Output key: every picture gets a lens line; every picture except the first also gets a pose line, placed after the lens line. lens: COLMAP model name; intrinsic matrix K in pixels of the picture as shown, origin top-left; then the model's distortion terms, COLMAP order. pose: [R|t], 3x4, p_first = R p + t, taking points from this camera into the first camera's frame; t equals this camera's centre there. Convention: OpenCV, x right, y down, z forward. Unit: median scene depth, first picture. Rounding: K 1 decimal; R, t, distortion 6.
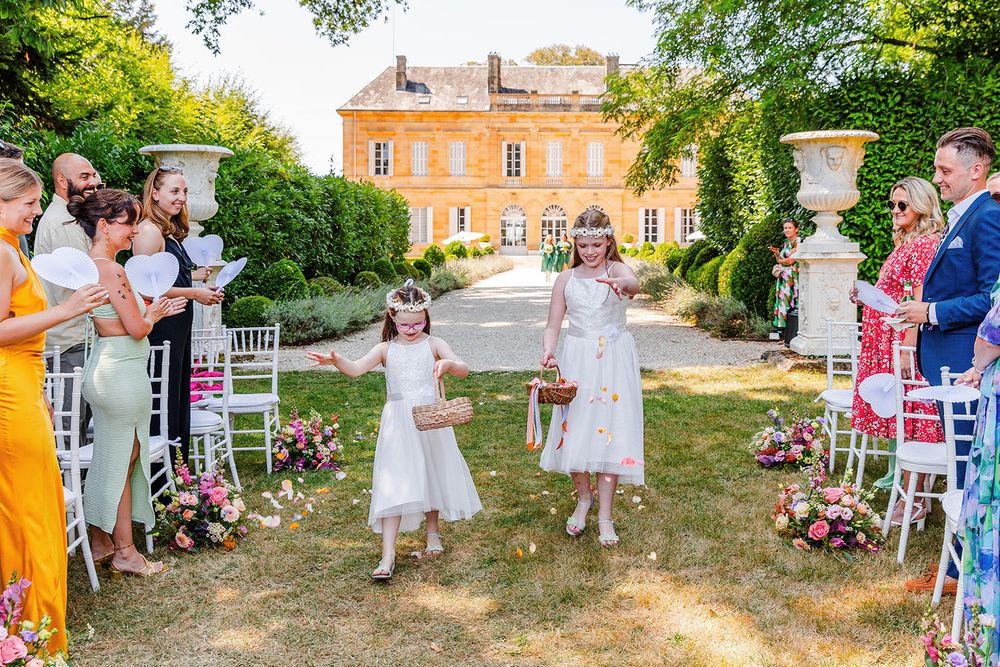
lens RADIAL K [[927.4, 0, 499.7], [0, 927.4, 348.6], [0, 0, 1]] dist [0.004723, 0.004030]
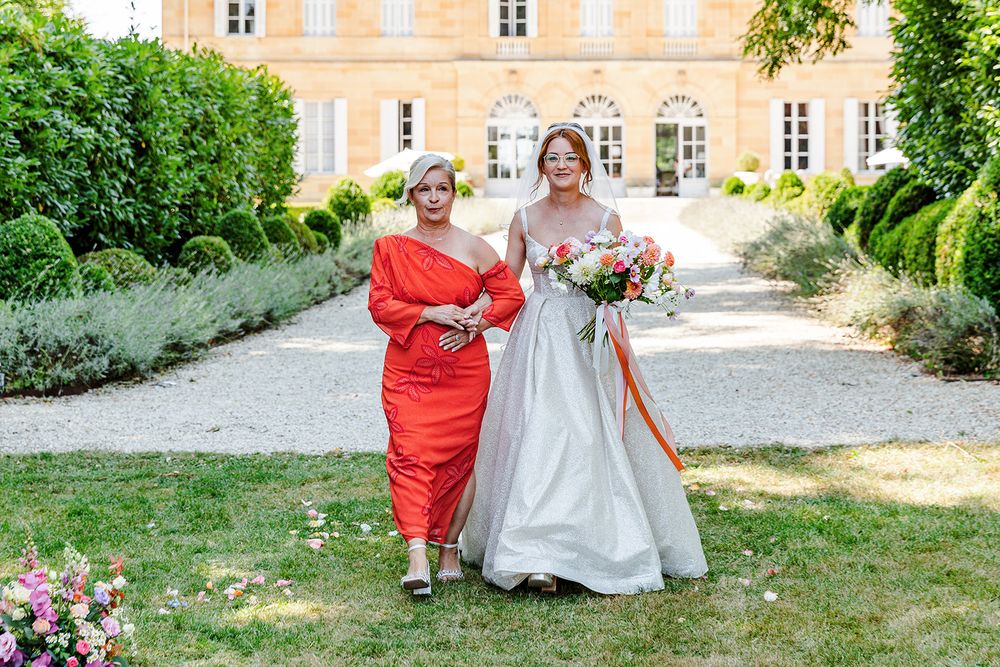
lens RADIAL K [[1901.5, 0, 500.0], [0, 1901.5, 333.5], [0, 0, 1]] dist [0.006970, -0.154840]
pose [[0.999974, -0.004439, 0.005750, 0.003478], [0.004596, 0.999610, -0.027559, -0.005243], [-0.005626, 0.027585, 0.999604, 0.016045]]
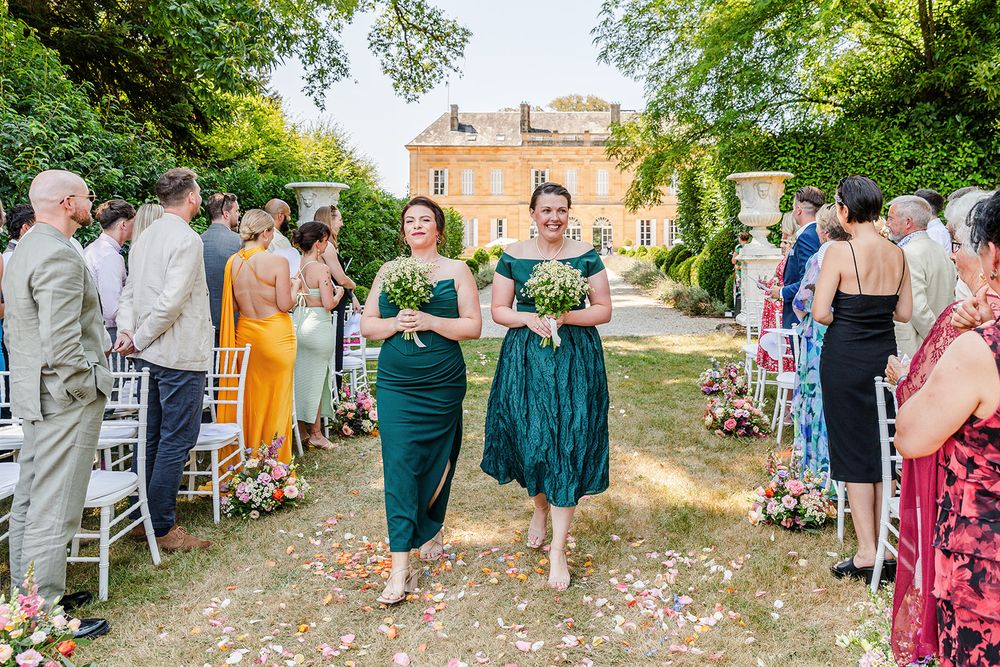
lens RADIAL K [[748.7, 0, 515.7], [0, 748.7, 290.1], [0, 0, 1]] dist [-0.002506, -0.000308]
pose [[0.999870, -0.000923, -0.016109, -0.004622], [0.000065, 0.998586, -0.053151, 0.007161], [0.016135, 0.053143, 0.998457, -0.093919]]
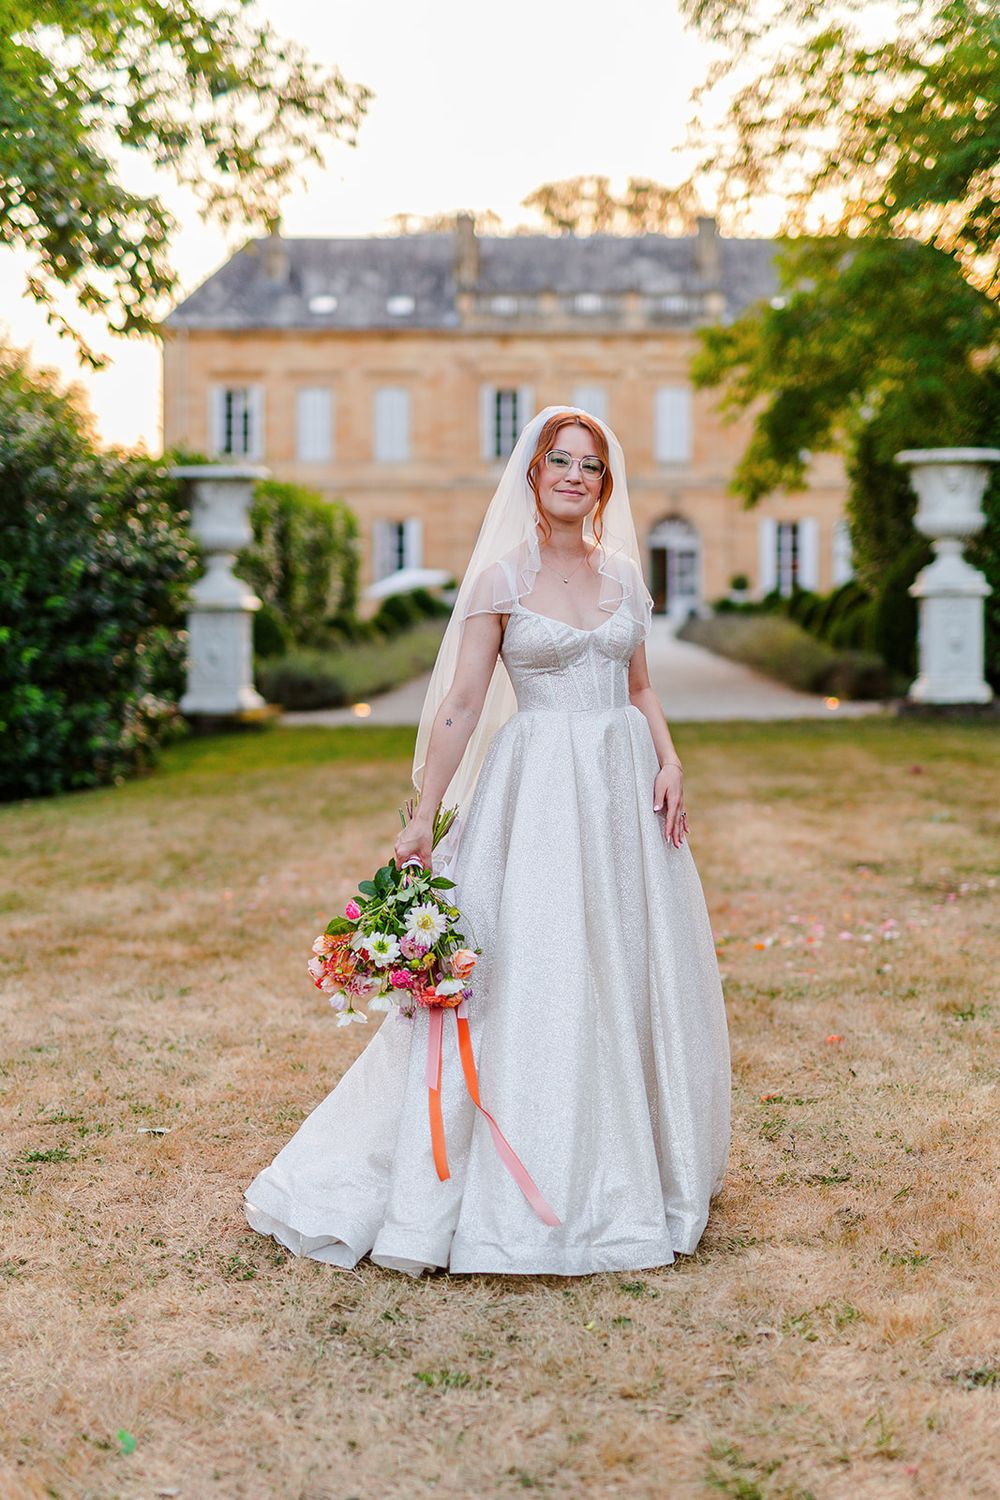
lens RADIAL K [[2799.4, 0, 500.2], [0, 2799.4, 750.6], [0, 0, 1]] dist [0.004480, -0.016865]
pose [[0.998932, -0.009493, 0.045218, -0.116668], [0.012419, 0.997816, -0.064877, 0.128708], [-0.044504, 0.065369, 0.996868, -0.940374]]
